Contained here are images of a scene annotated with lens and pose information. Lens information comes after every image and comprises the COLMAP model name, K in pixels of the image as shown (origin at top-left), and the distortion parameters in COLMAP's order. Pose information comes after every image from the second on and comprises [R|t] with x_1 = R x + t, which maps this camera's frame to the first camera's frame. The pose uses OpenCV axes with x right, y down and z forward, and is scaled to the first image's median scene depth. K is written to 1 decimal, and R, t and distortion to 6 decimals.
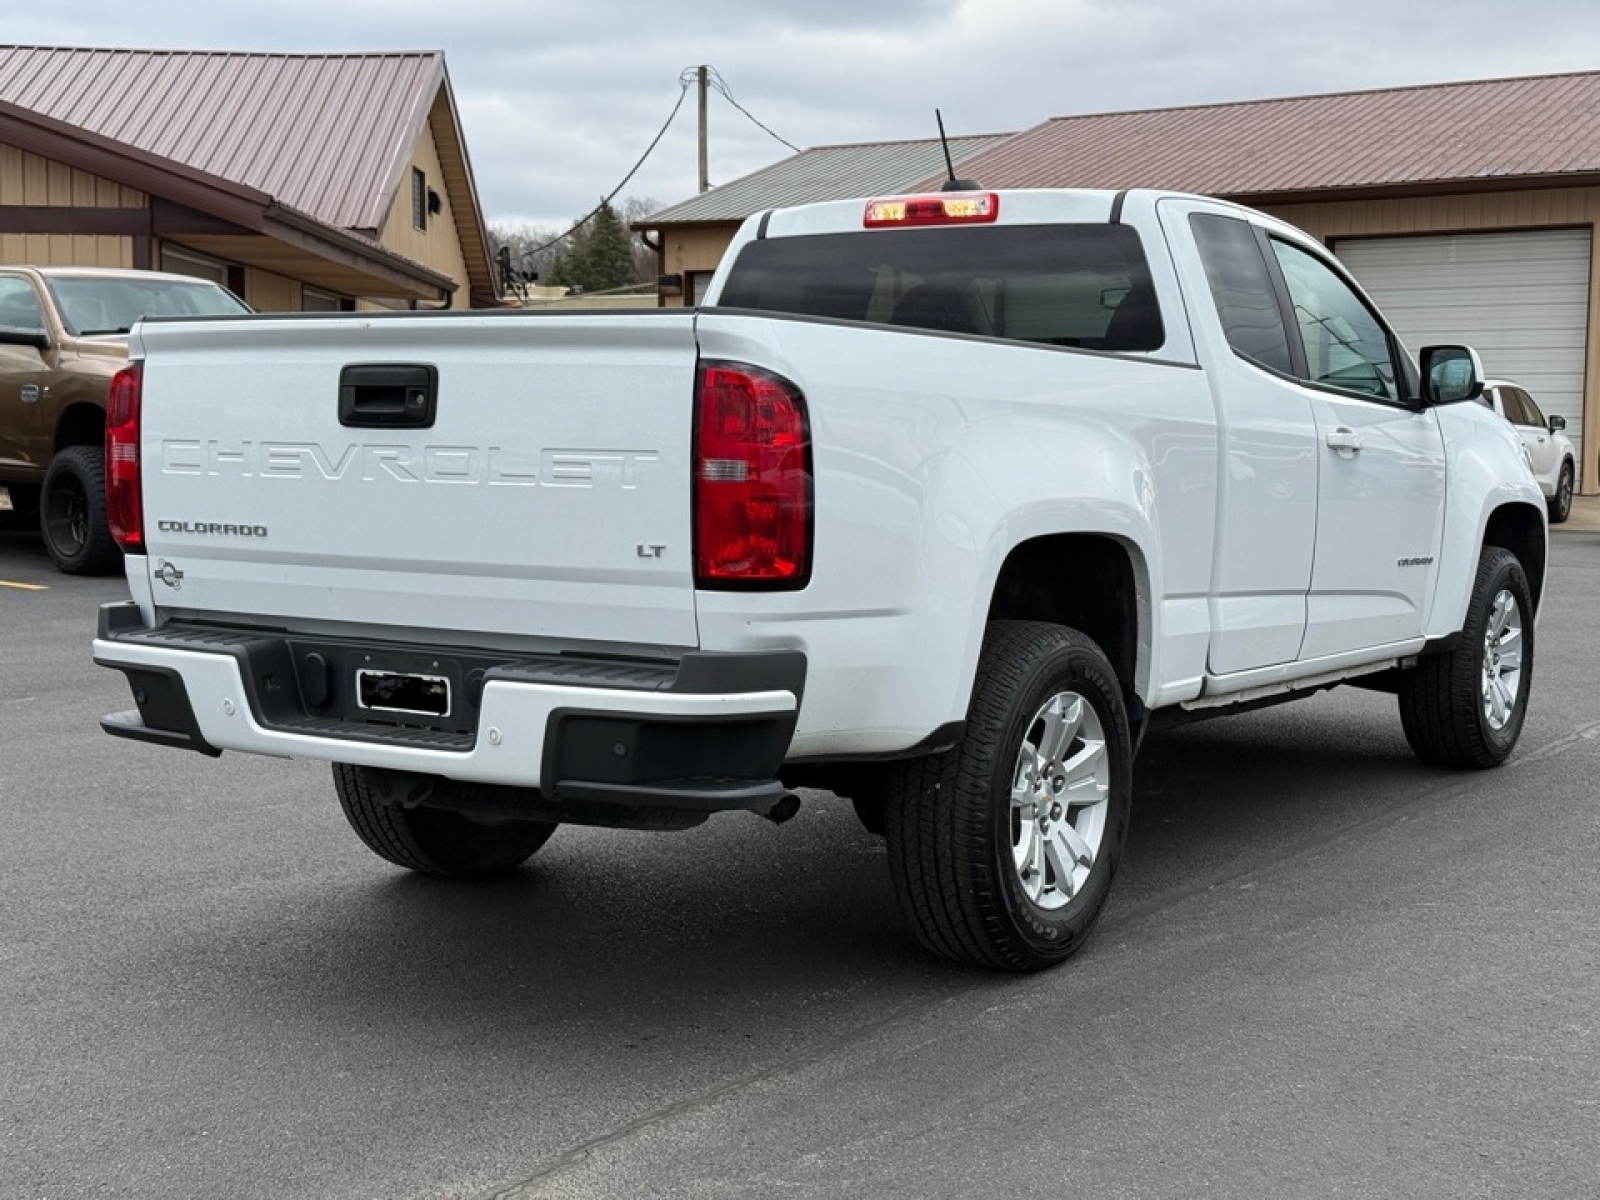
lens RADIAL K [[2191.5, 0, 800.0], [0, 2191.5, 600.0], [0, 0, 1]] dist [0.147878, -0.084071]
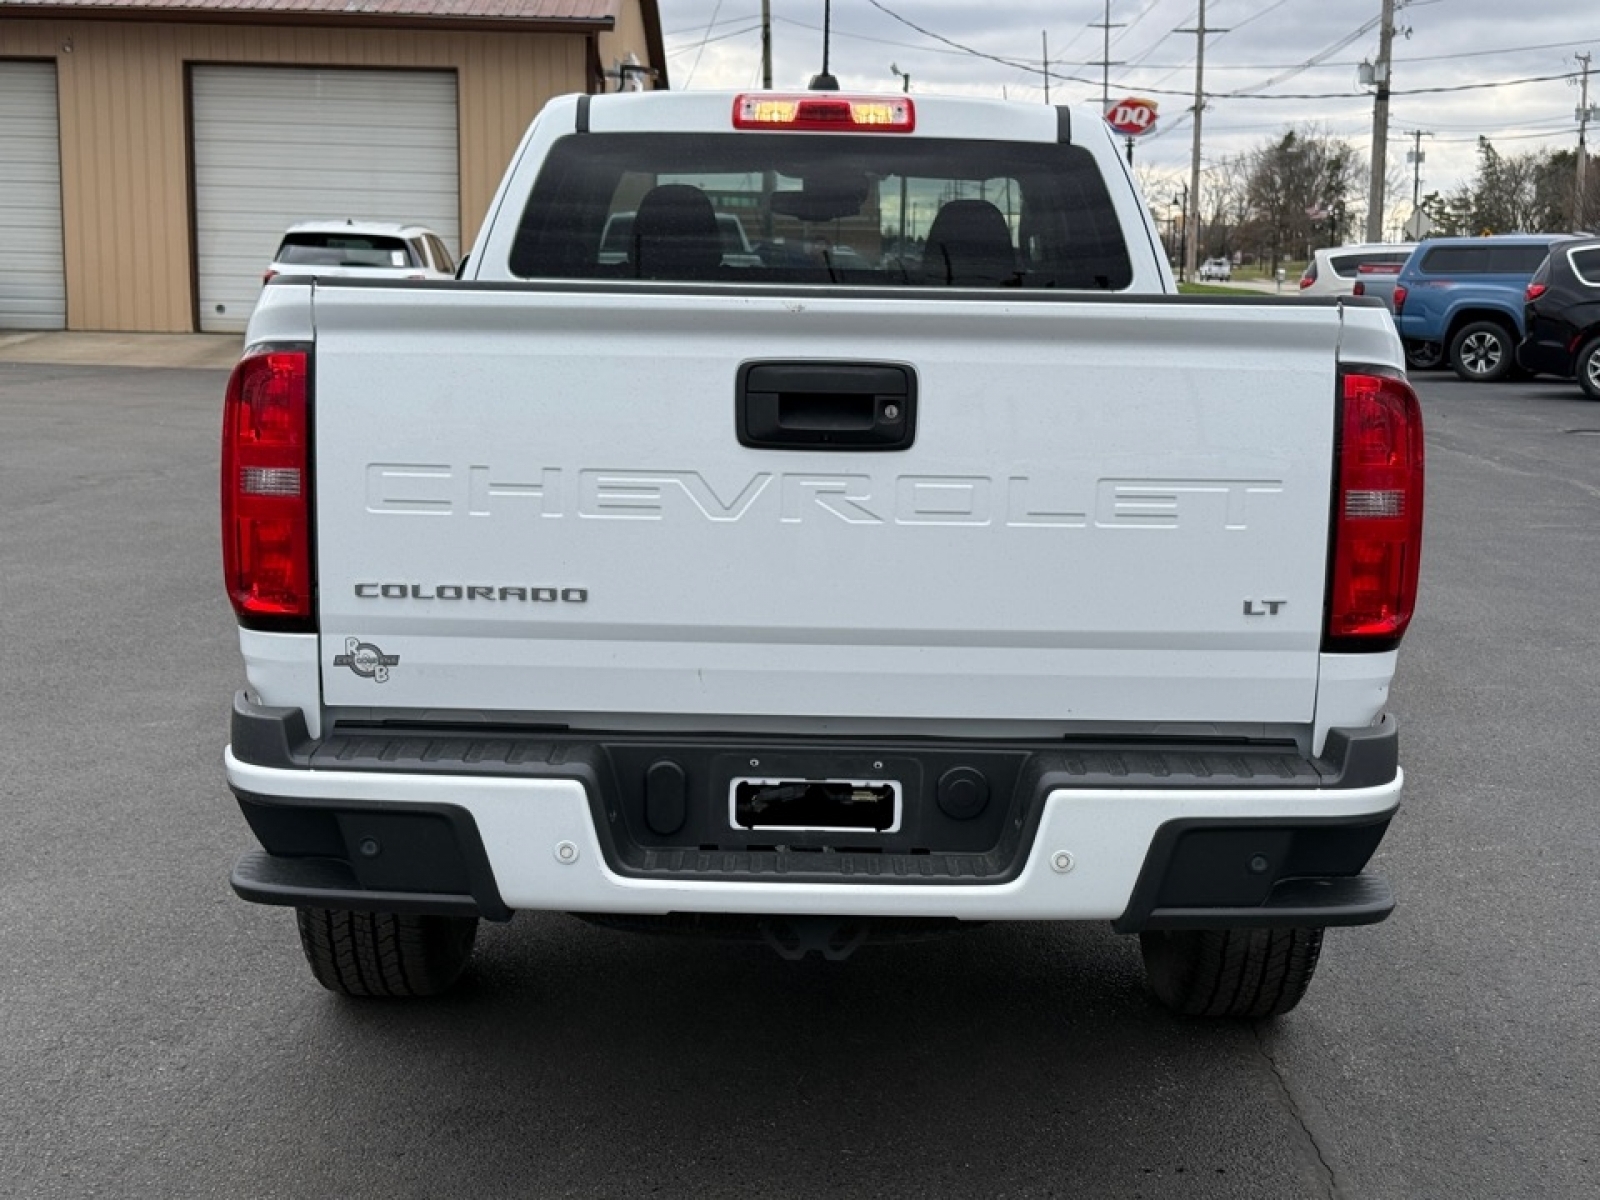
lens RADIAL K [[2228.5, 0, 816.6], [0, 2228.5, 598.8], [0, 0, 1]] dist [0.178981, -0.366675]
pose [[0.836488, -0.074811, 0.542855, -0.581366], [0.033418, 0.995758, 0.085731, -0.090837], [-0.546966, -0.053572, 0.835439, 0.381708]]
